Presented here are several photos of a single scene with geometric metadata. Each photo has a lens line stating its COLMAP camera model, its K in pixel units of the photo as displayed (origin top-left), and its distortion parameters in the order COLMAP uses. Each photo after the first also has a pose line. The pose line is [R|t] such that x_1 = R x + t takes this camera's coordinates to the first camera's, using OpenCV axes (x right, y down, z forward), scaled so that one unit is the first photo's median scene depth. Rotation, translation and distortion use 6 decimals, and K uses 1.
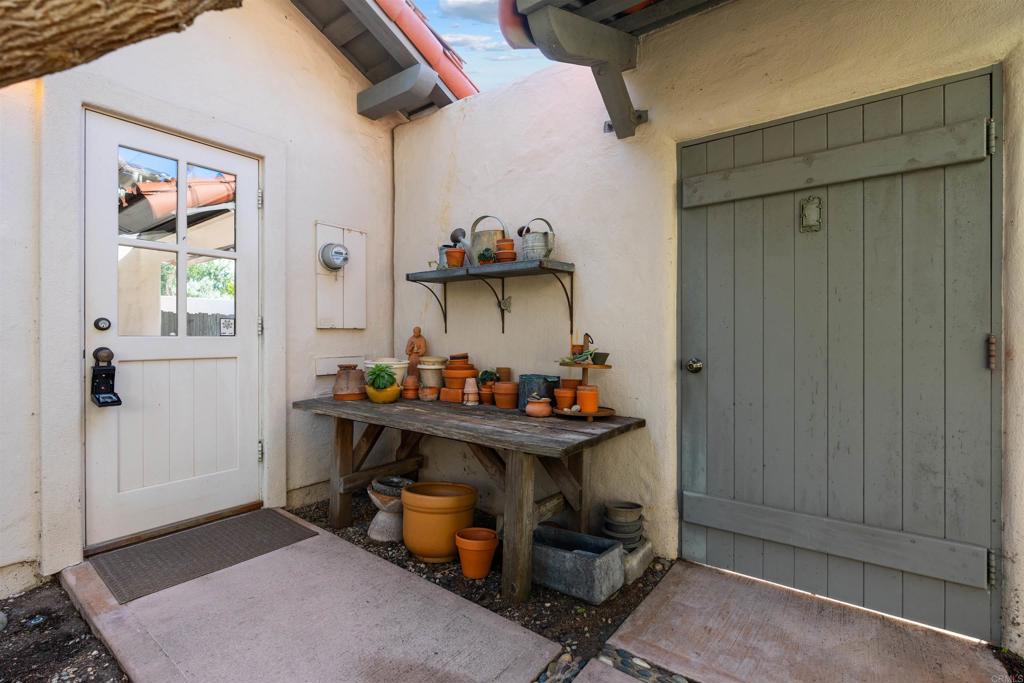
lens RADIAL K [[464.2, 0, 515.7], [0, 464.2, 337.4], [0, 0, 1]] dist [-0.007753, 0.002261]
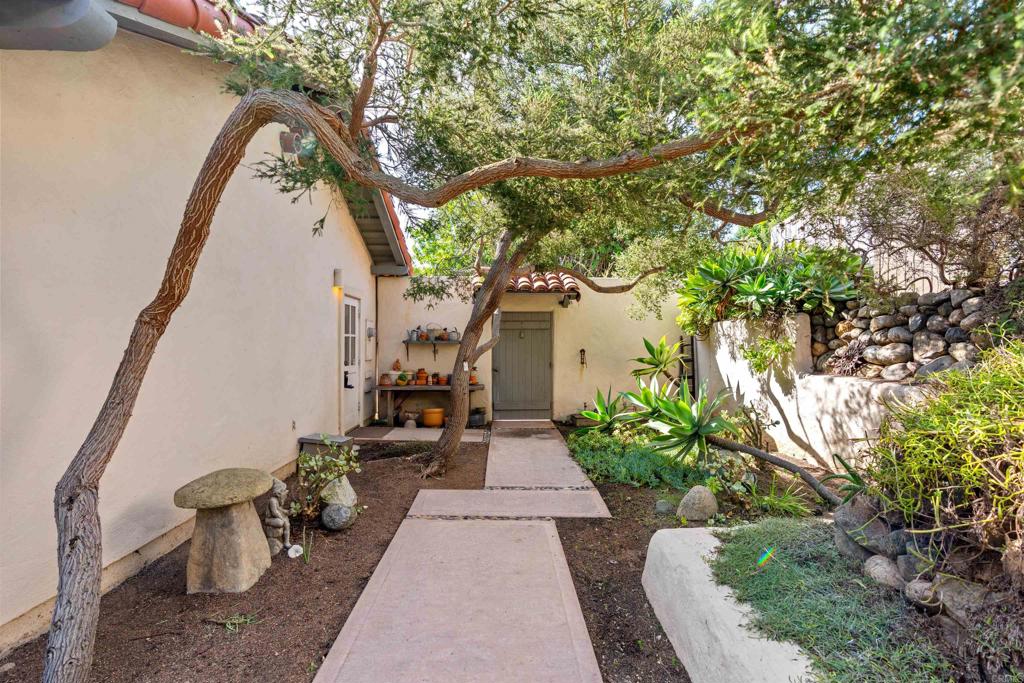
lens RADIAL K [[464.2, 0, 511.2], [0, 464.2, 341.8], [0, 0, 1]] dist [-0.007753, 0.002261]
pose [[0.785668, 0.000026, 0.618649, -1.867901], [0.002043, 0.999994, -0.002636, -0.154803], [-0.618645, 0.003335, 0.785663, -2.067318]]
